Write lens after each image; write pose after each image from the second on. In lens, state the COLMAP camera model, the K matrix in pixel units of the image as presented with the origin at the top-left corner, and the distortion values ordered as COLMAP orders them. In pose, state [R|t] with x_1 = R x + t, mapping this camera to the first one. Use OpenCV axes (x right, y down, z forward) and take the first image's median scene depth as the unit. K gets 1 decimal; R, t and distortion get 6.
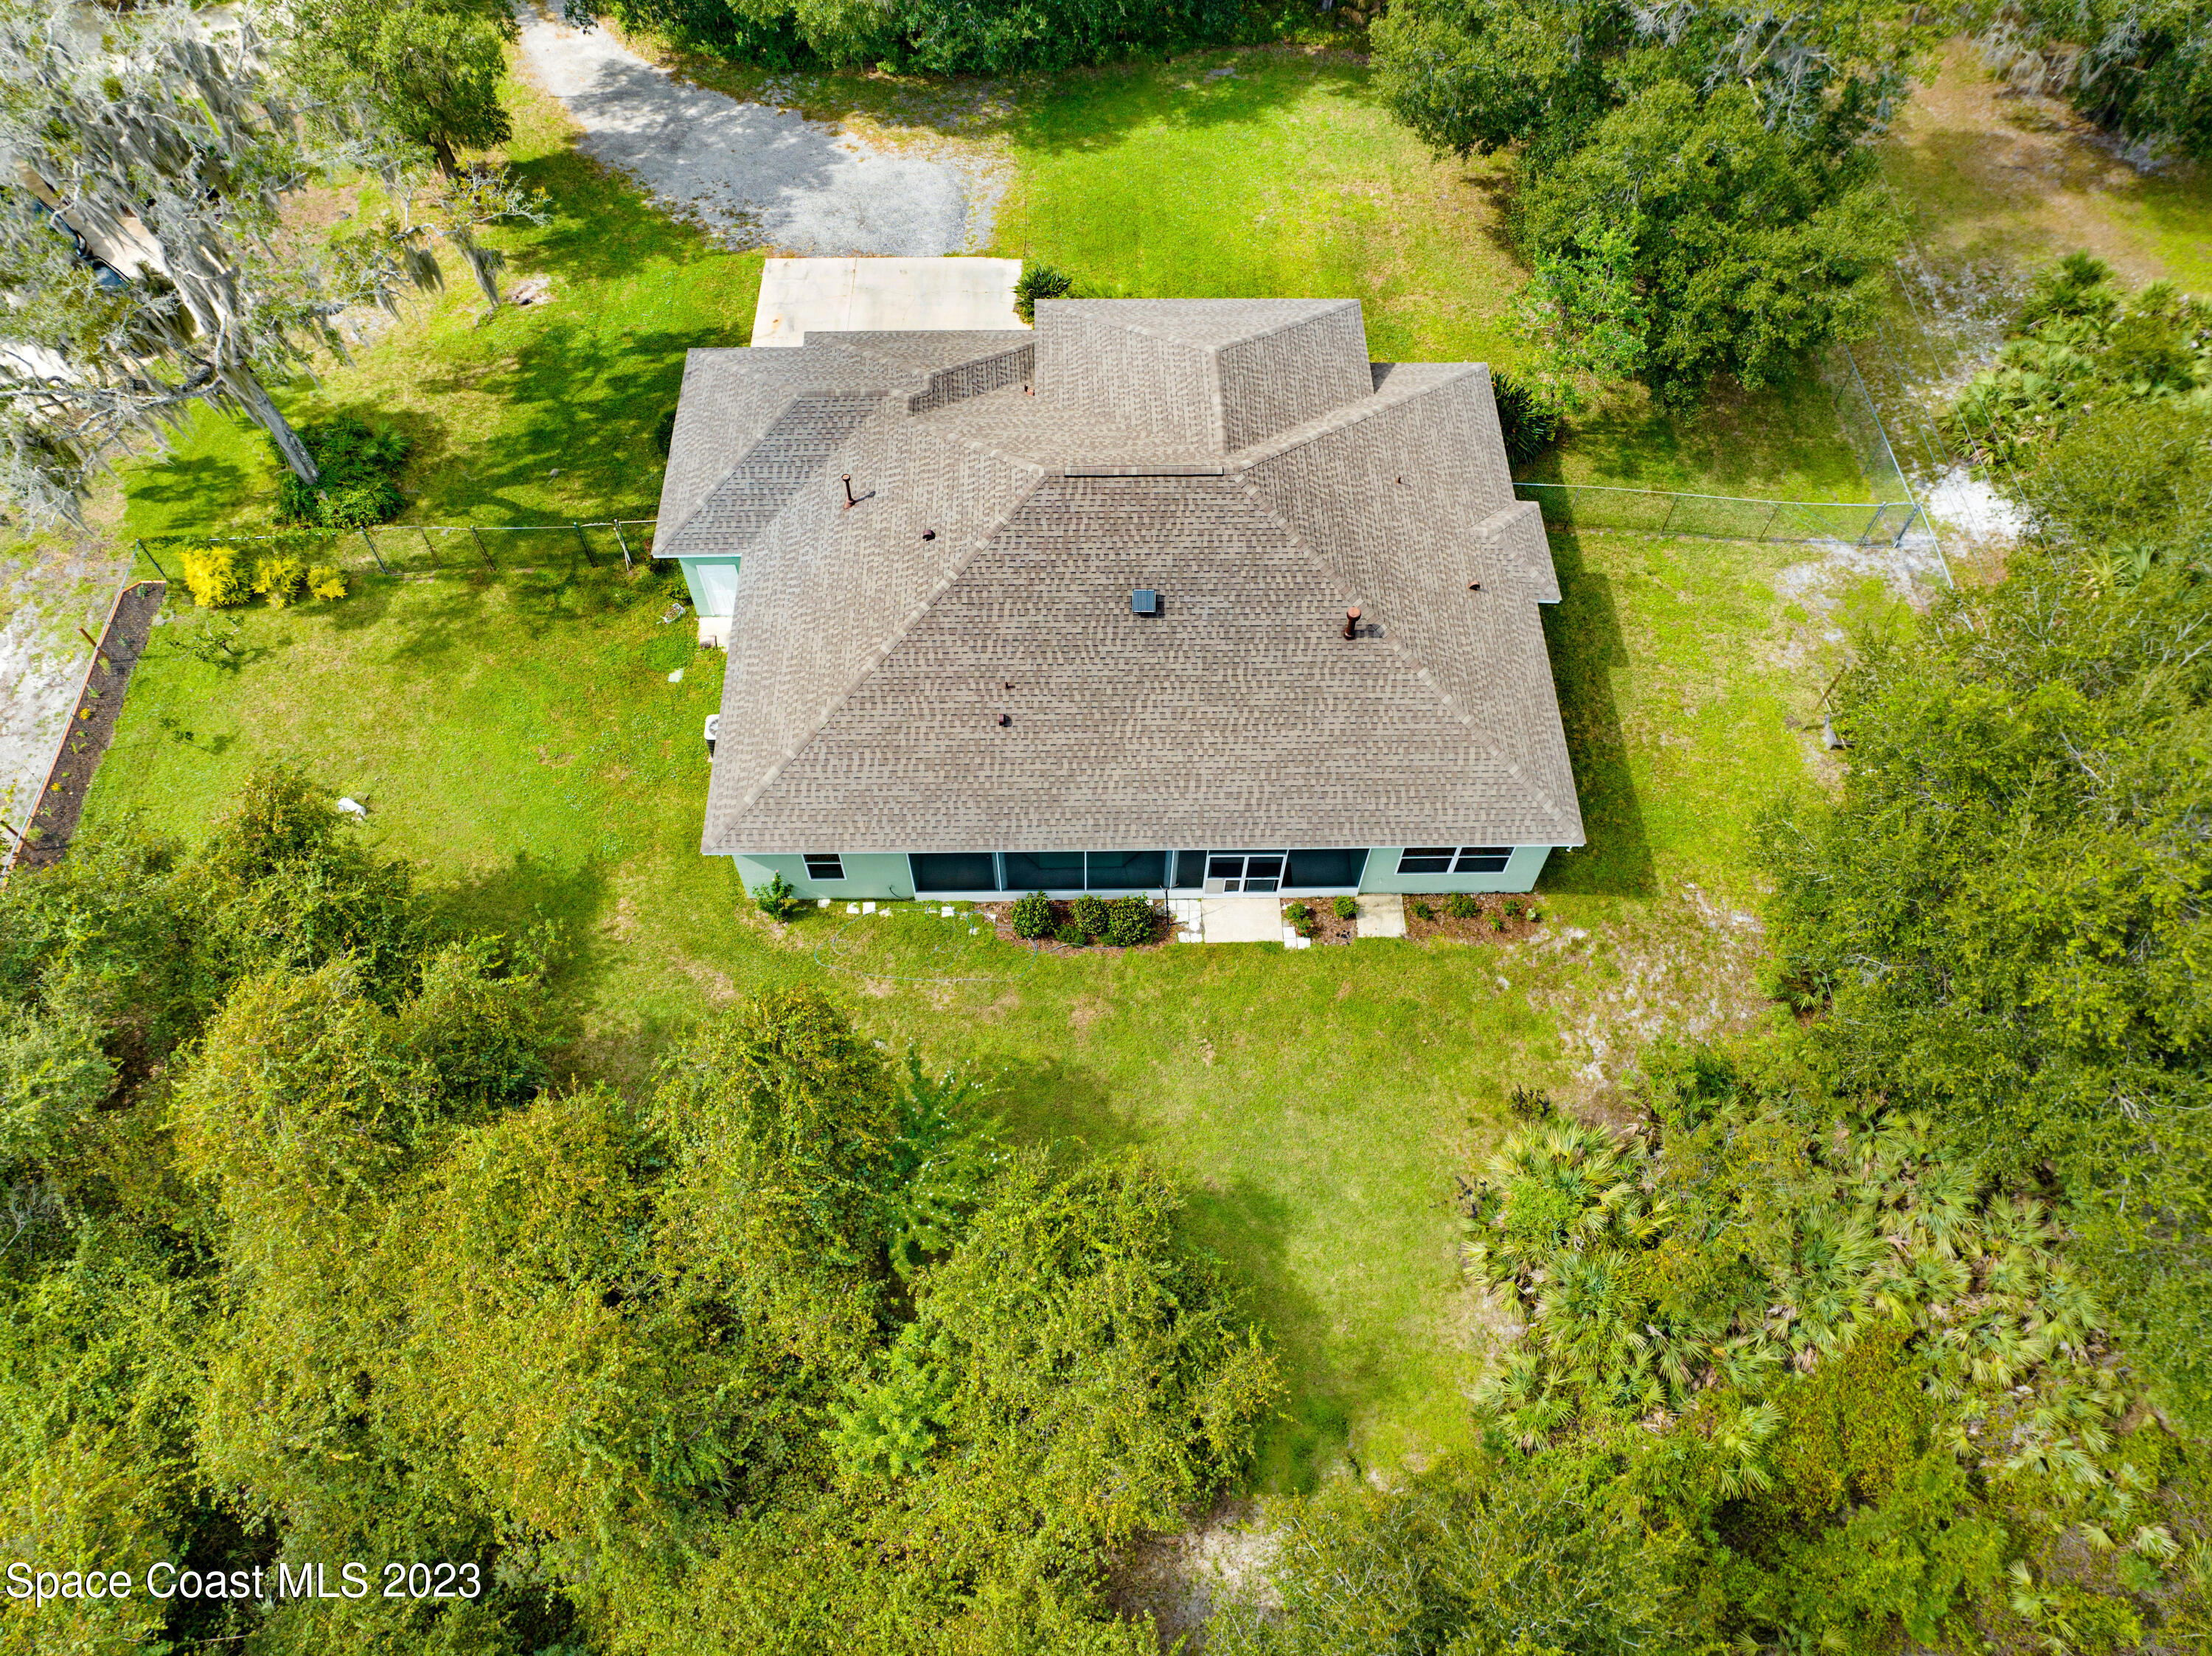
lens RADIAL K [[1554.9, 0, 1106.0], [0, 1554.9, 828.0], [0, 0, 1]] dist [-0.036248, -0.000261]
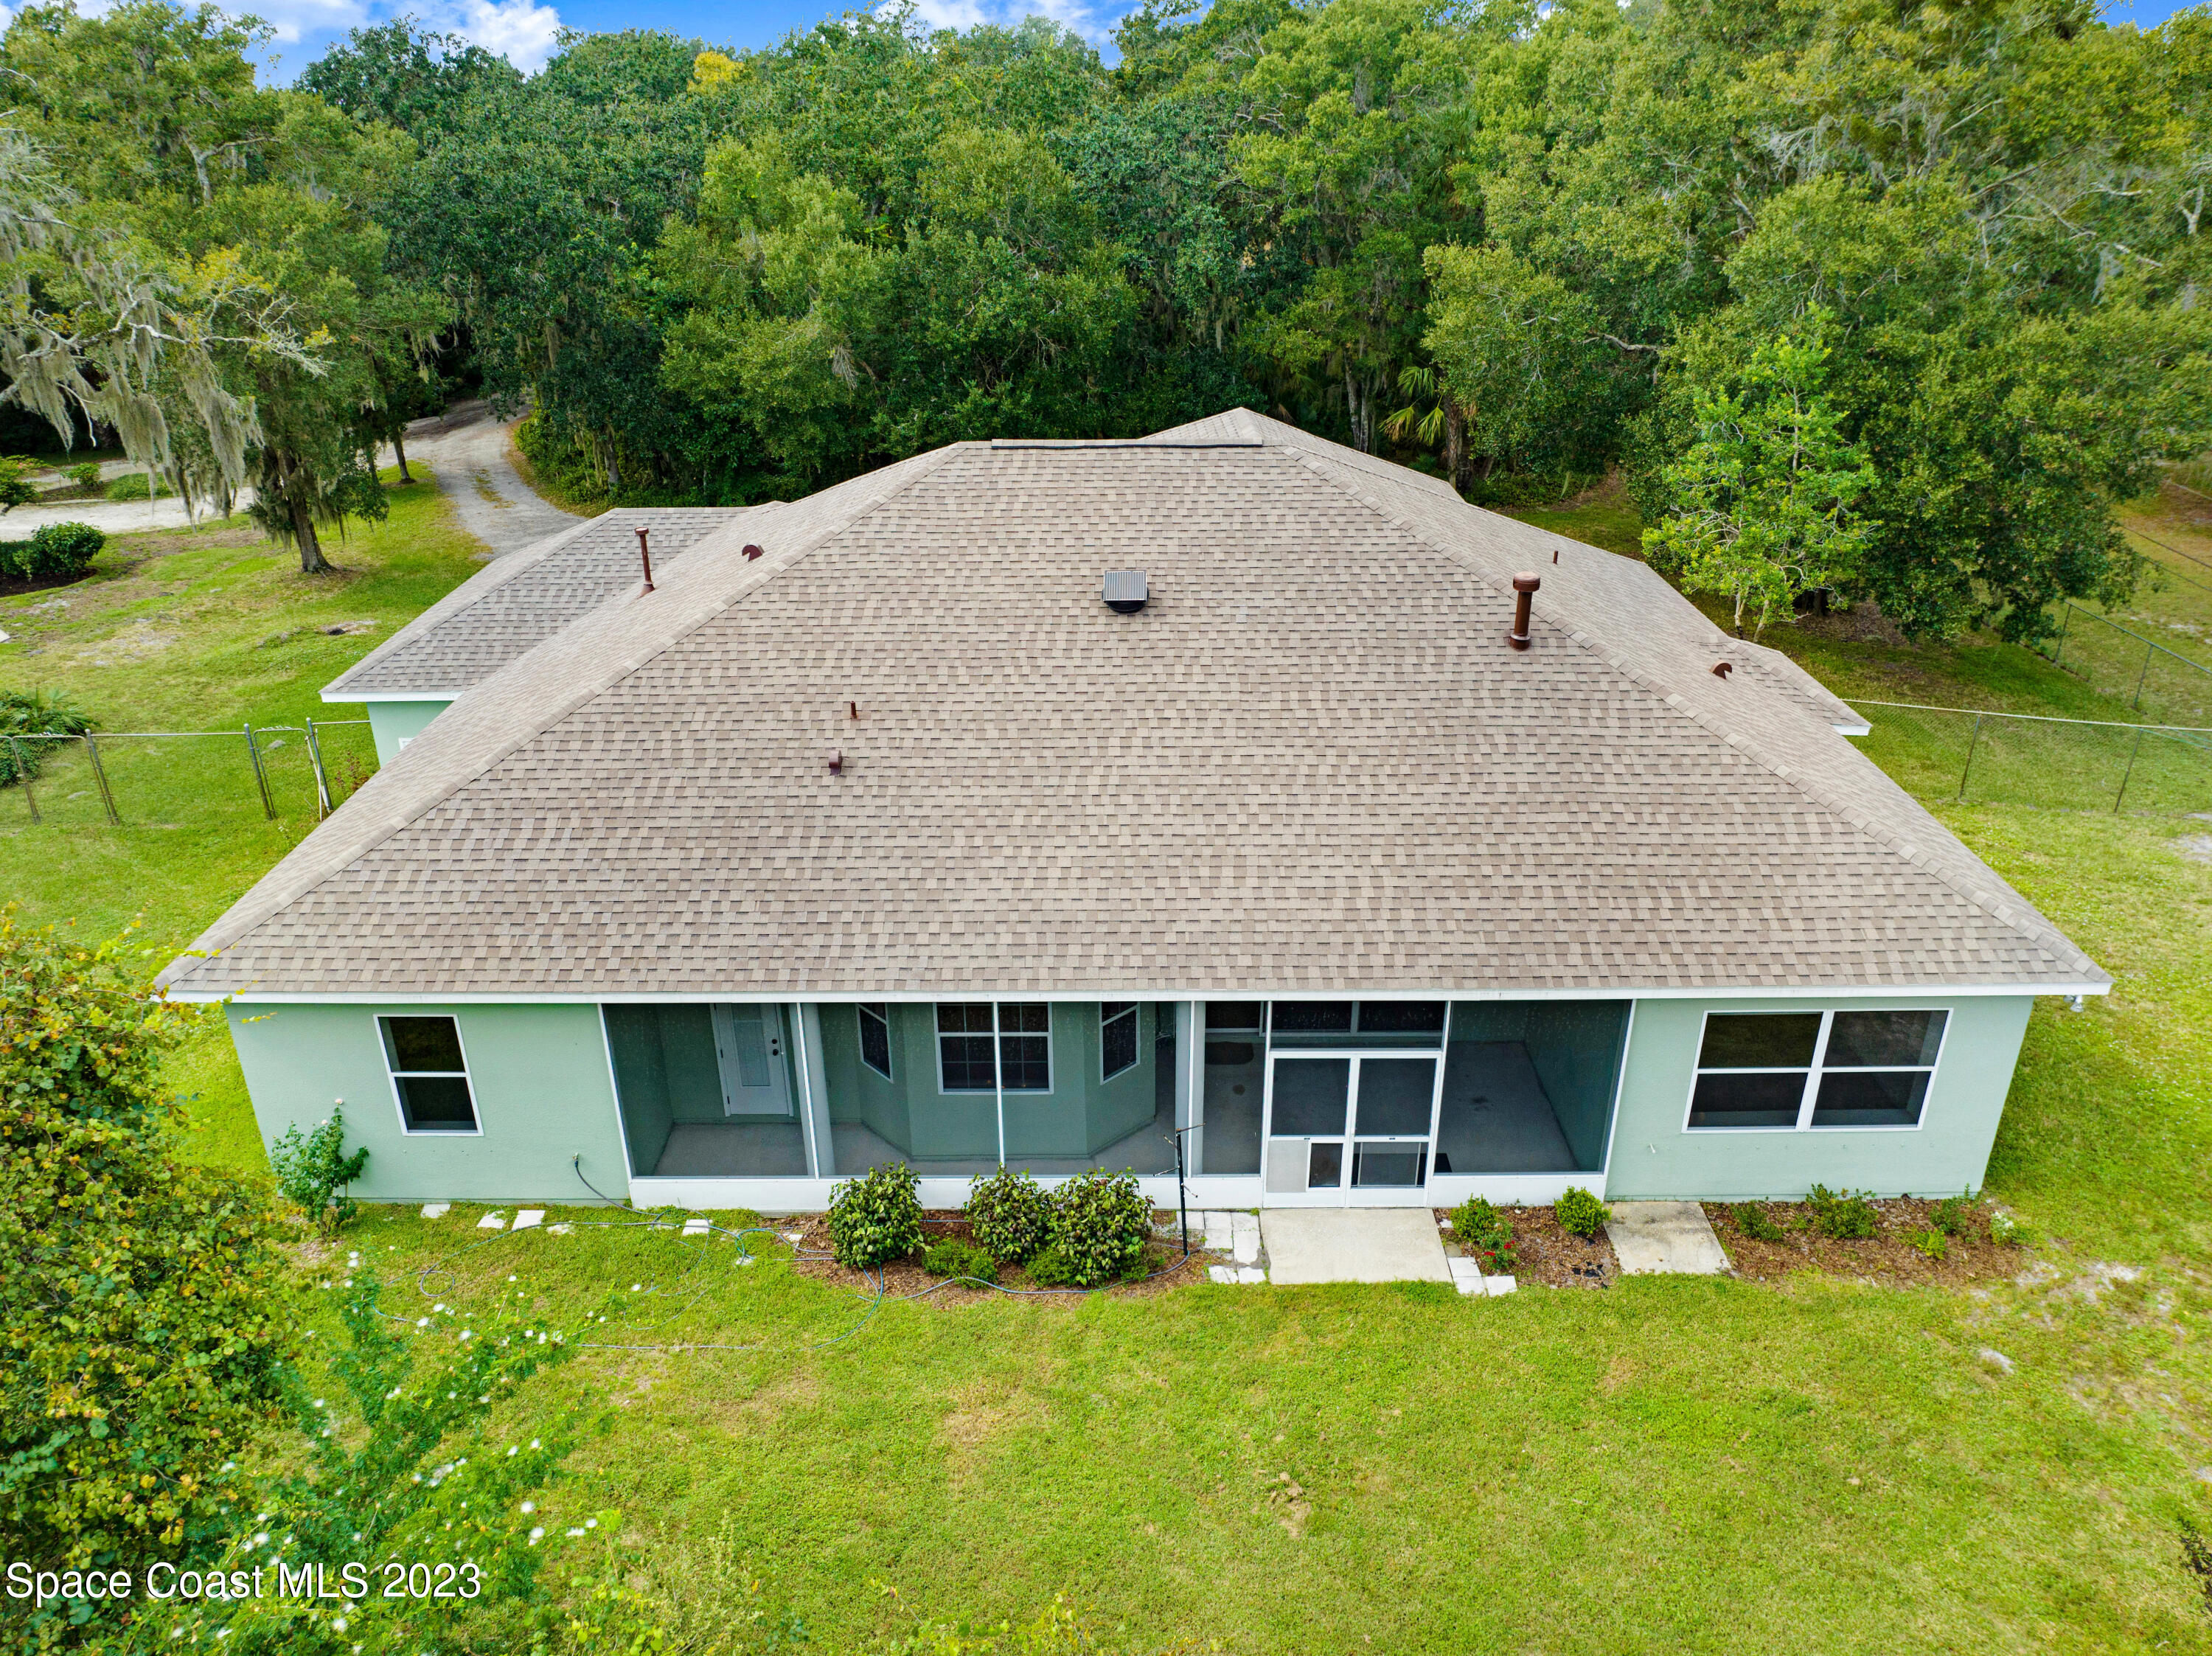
lens RADIAL K [[1554.9, 0, 1106.0], [0, 1554.9, 828.0], [0, 0, 1]] dist [-0.036248, -0.000261]
pose [[0.999699, -0.004623, -0.024081, 0.028679], [-0.009463, 0.833260, -0.552801, 0.206926], [0.022621, 0.552862, 0.832965, 0.570089]]
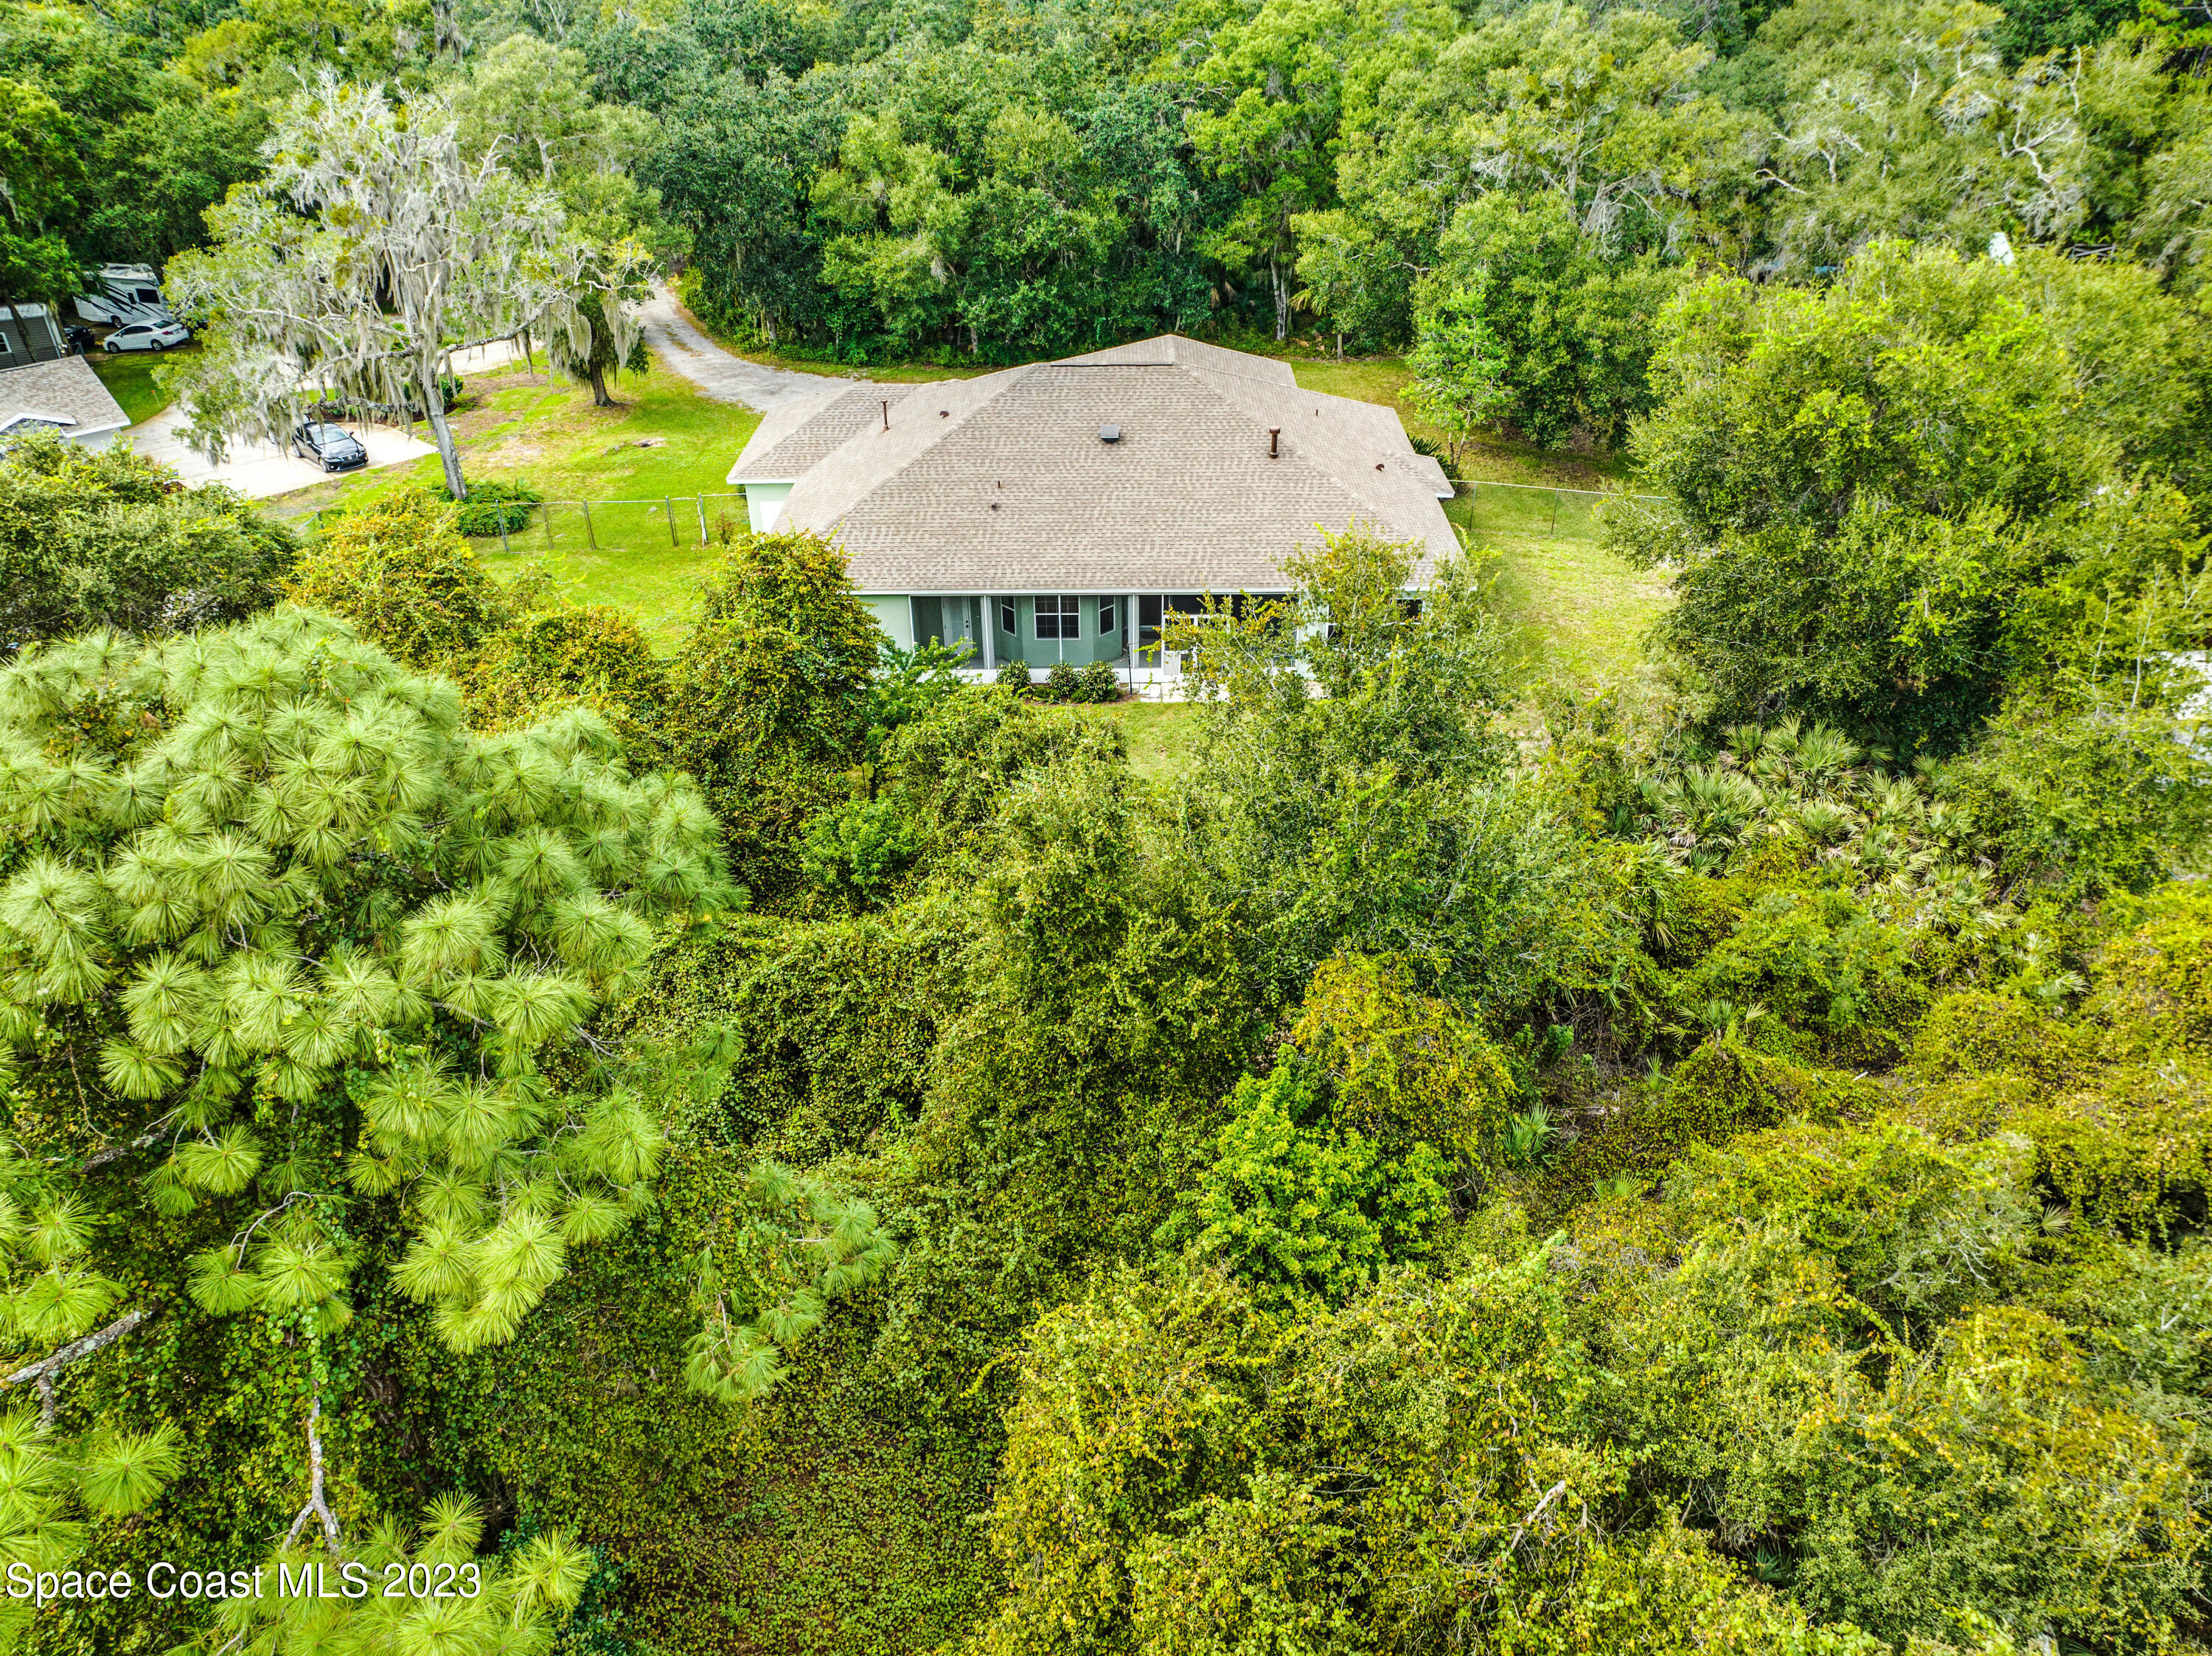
lens RADIAL K [[1554.9, 0, 1106.0], [0, 1554.9, 828.0], [0, 0, 1]] dist [-0.036248, -0.000261]
pose [[0.999551, -0.001950, -0.029892, 0.055450], [-0.011472, 0.896881, -0.442122, 0.667911], [0.027672, 0.442267, 0.896457, 0.007115]]
